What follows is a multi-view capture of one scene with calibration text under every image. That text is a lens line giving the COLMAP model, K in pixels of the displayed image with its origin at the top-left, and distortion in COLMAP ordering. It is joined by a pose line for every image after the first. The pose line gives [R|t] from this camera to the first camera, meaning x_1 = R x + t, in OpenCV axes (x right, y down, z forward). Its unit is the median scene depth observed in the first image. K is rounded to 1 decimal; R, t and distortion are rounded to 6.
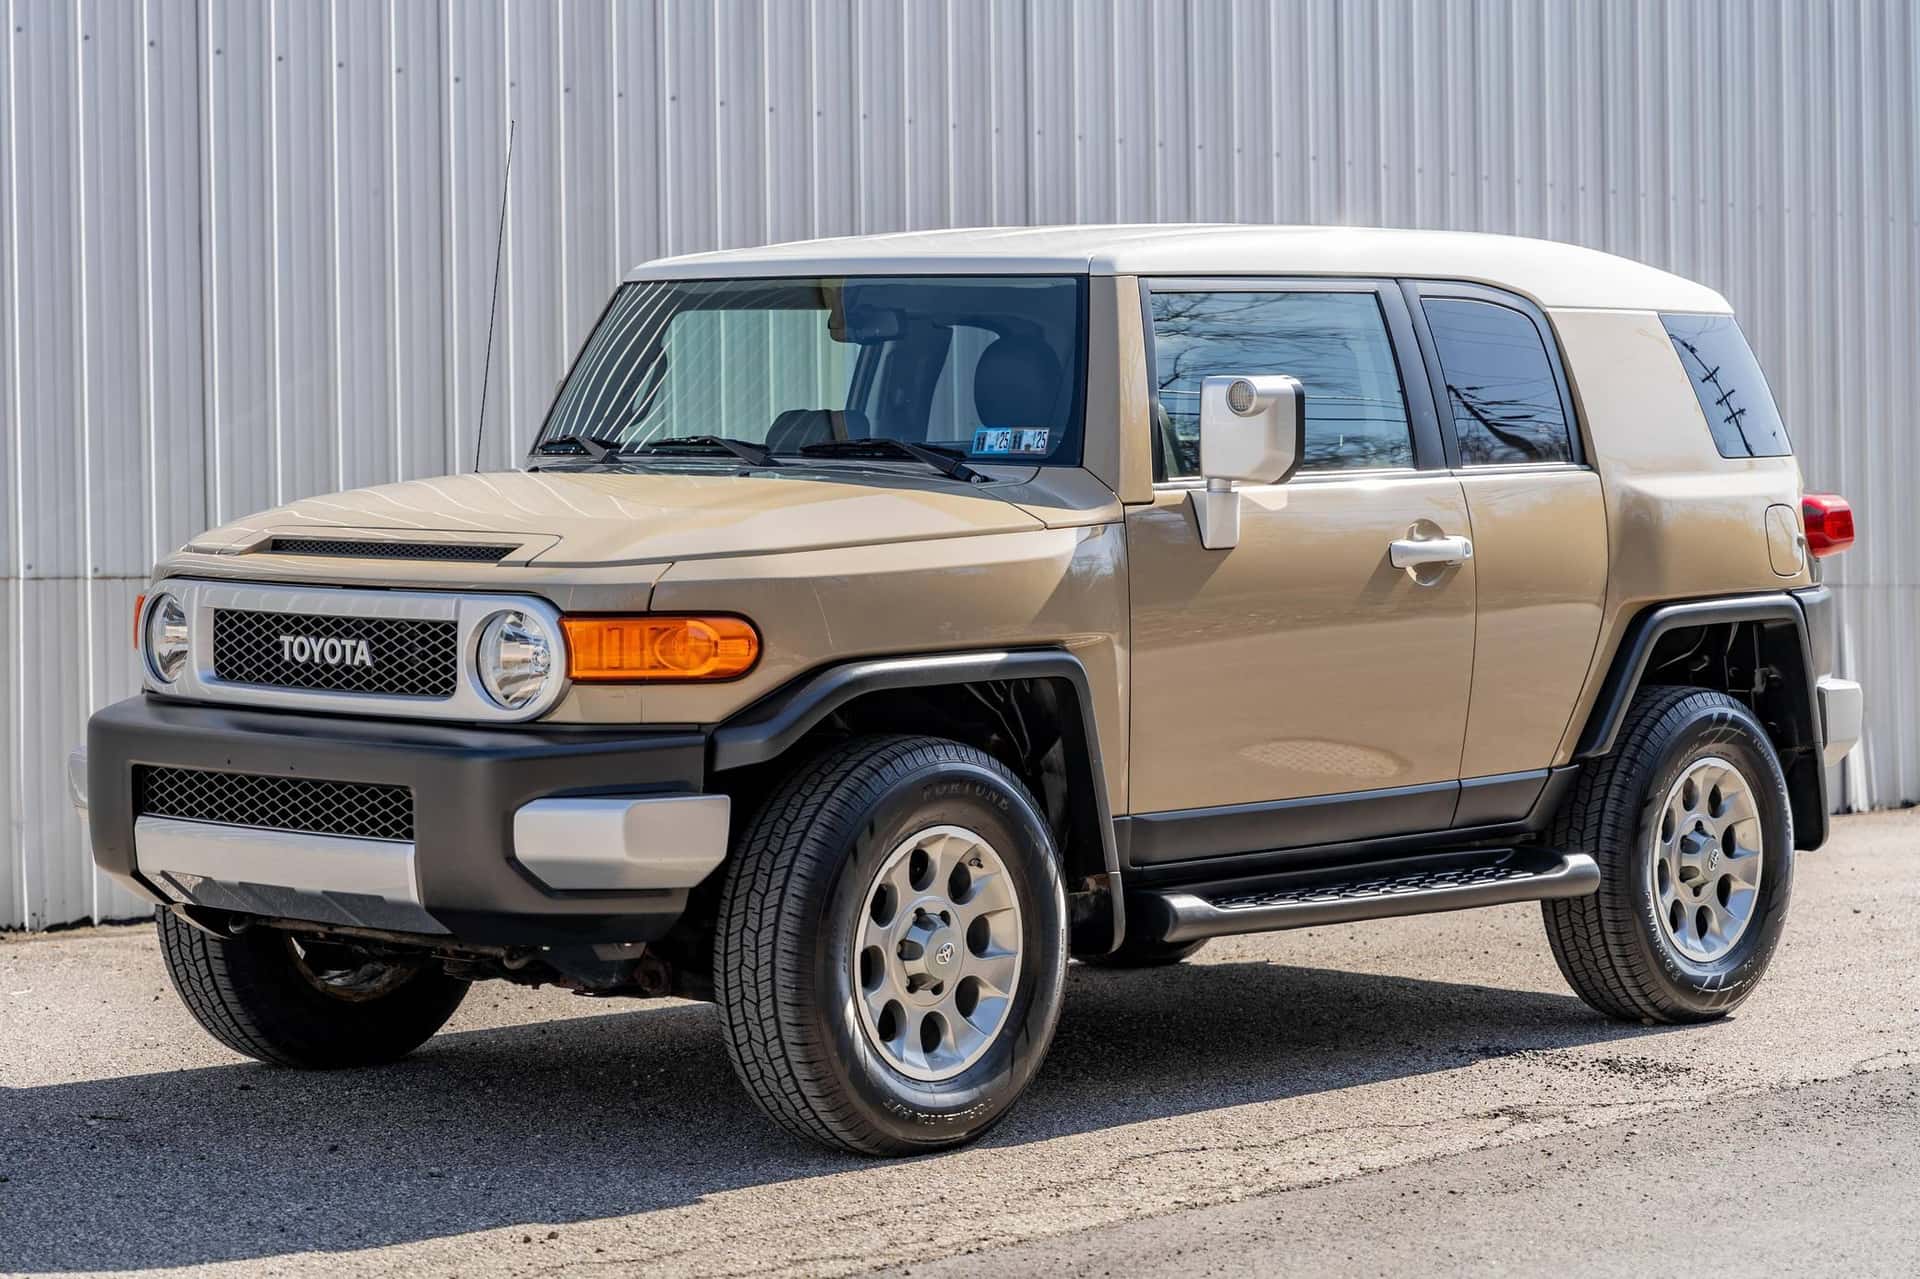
lens RADIAL K [[5356.7, 0, 960.0], [0, 5356.7, 639.5], [0, 0, 1]] dist [-0.038776, -0.030731]
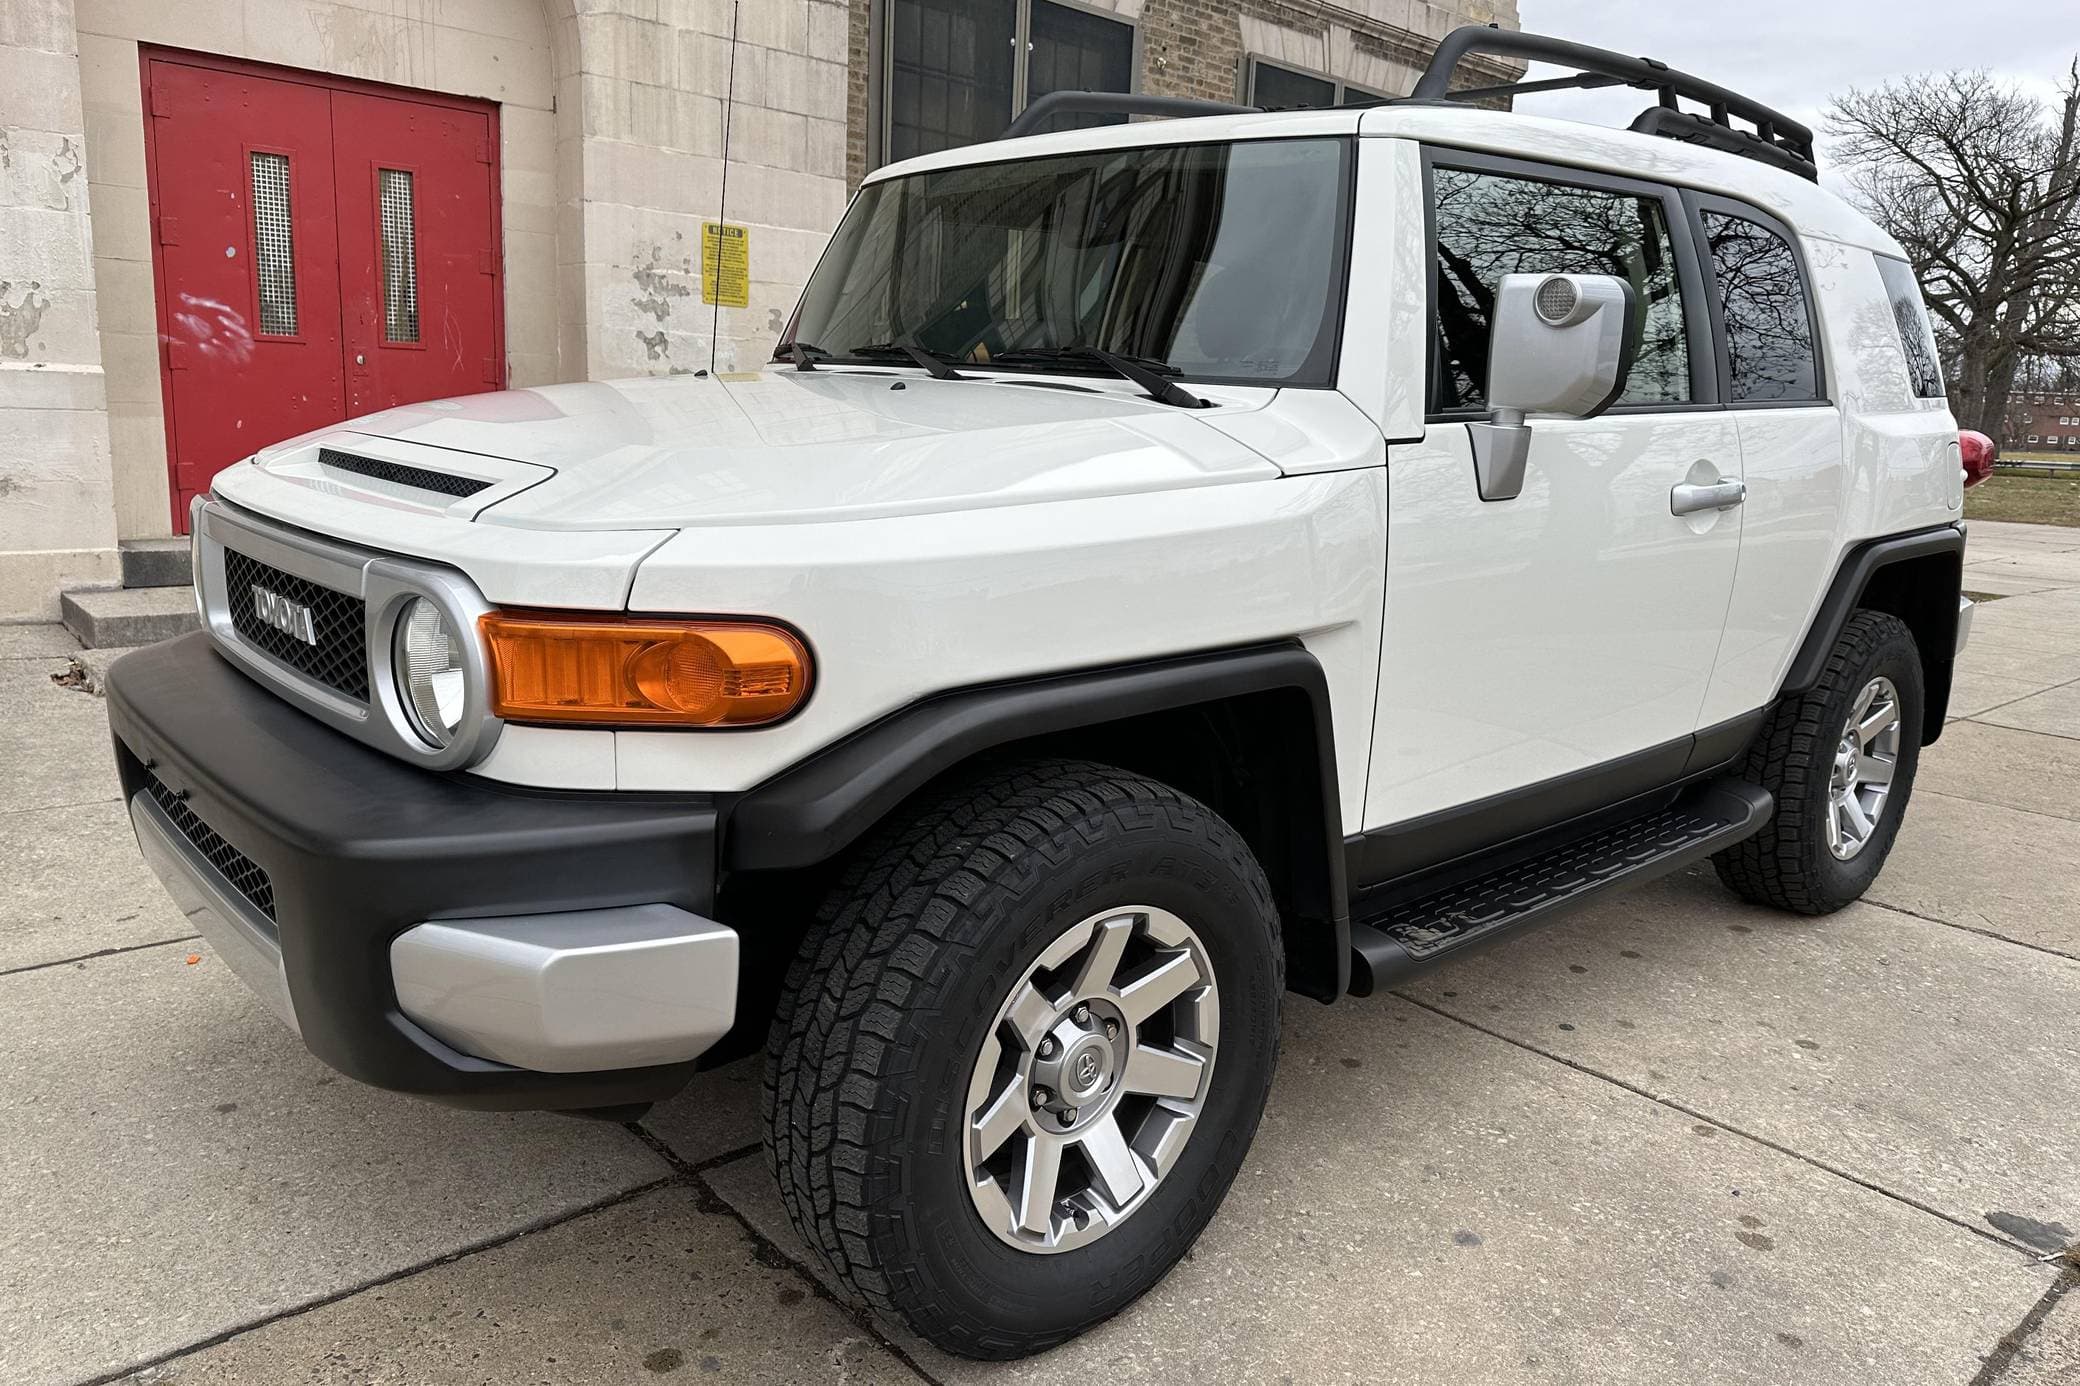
lens RADIAL K [[1447.8, 0, 1040.0], [0, 1447.8, 693.0], [0, 0, 1]] dist [0.042001, -0.000207]
pose [[0.992372, 0.053108, -0.111250, 0.006682], [-0.032953, 0.983884, 0.175743, -0.025407], [0.118791, -0.170736, 0.978130, 0.809838]]
